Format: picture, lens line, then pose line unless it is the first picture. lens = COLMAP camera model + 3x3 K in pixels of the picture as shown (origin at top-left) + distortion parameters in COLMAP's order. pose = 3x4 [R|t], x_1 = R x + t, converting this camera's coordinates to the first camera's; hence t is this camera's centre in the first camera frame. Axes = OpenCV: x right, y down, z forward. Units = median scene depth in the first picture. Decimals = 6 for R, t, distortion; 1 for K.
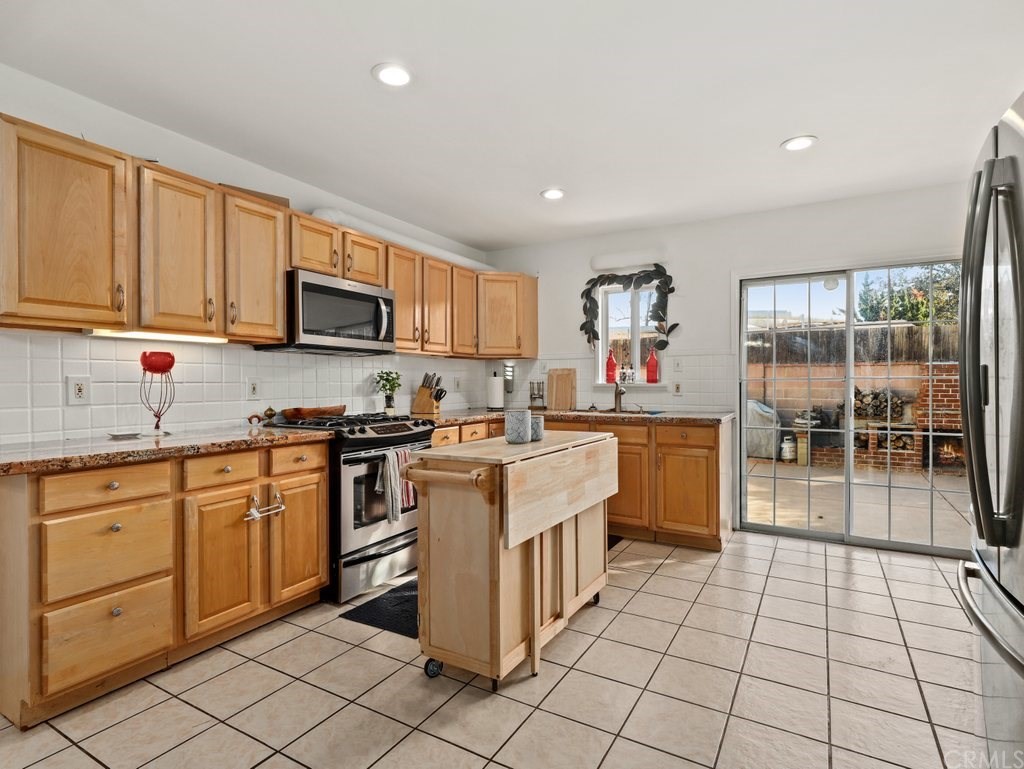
lens RADIAL K [[525.7, 0, 512.0], [0, 525.7, 384.5], [0, 0, 1]] dist [0.010117, -0.007385]
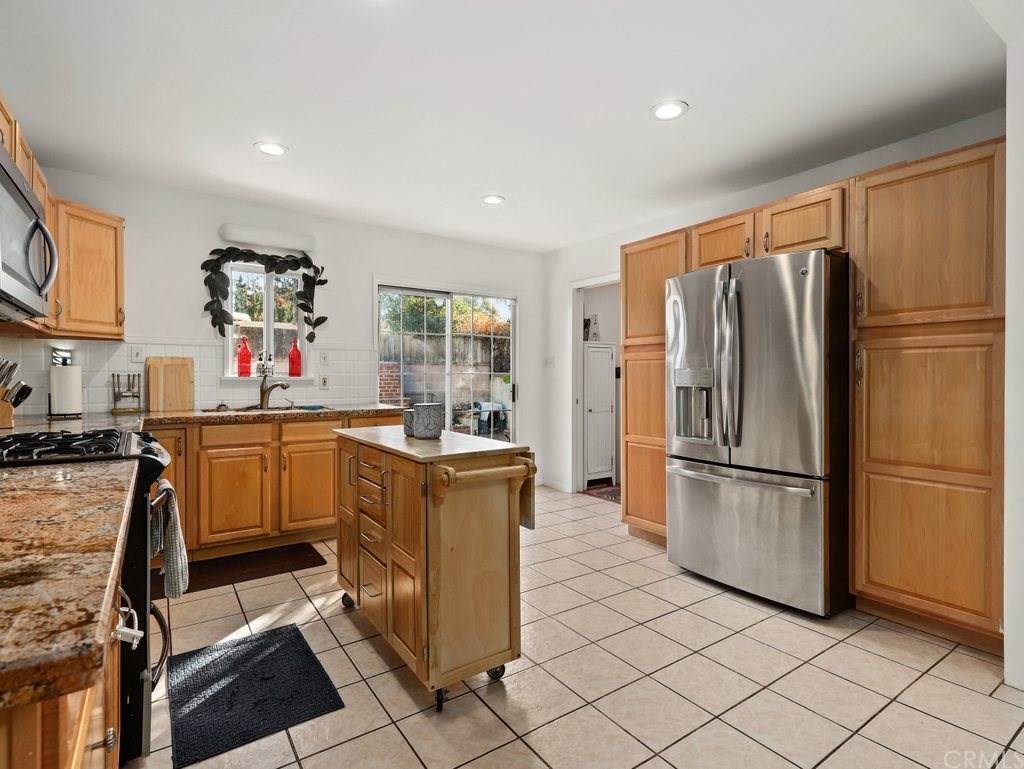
lens RADIAL K [[525.7, 0, 512.0], [0, 525.7, 384.5], [0, 0, 1]] dist [0.010117, -0.007385]
pose [[0.417343, -0.009109, 0.908703, -0.422682], [-0.000729, 0.999946, 0.010358, 0.001468], [-0.908749, -0.004985, 0.417314, 0.248537]]
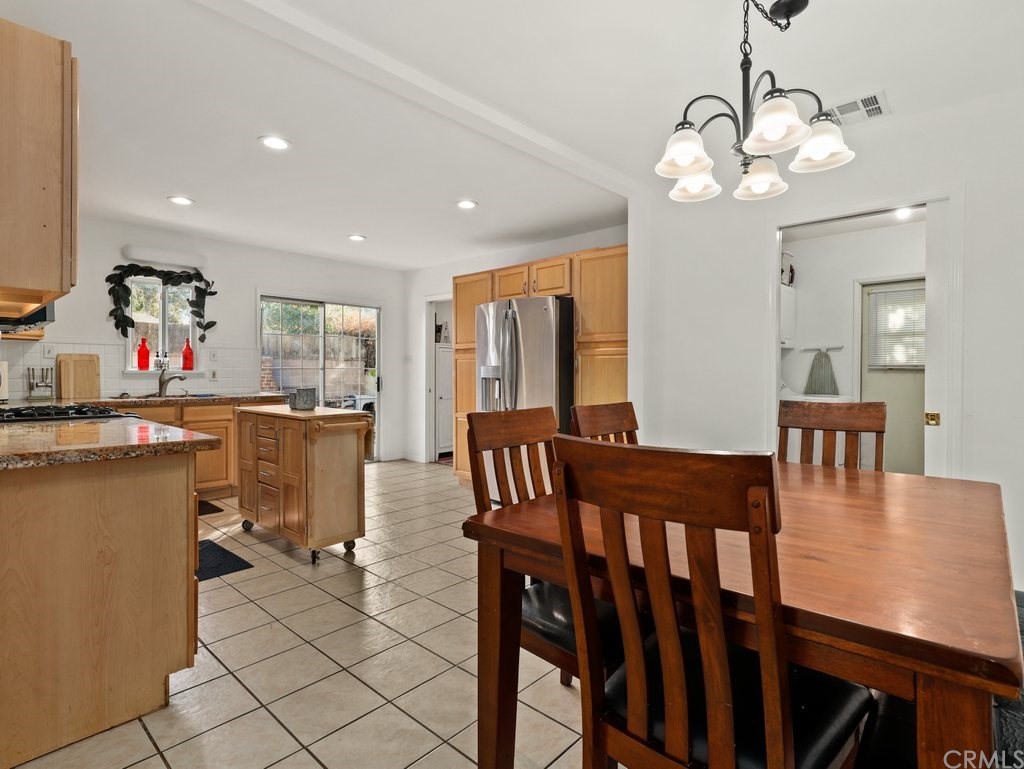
lens RADIAL K [[537.2, 0, 521.2], [0, 537.2, 378.9], [0, 0, 1]] dist [0.001027, -0.001537]
pose [[0.198001, -0.008630, 0.980164, -0.726901], [-0.002242, 0.999955, 0.009257, 0.003379], [-0.980199, -0.004031, 0.197972, 0.054759]]
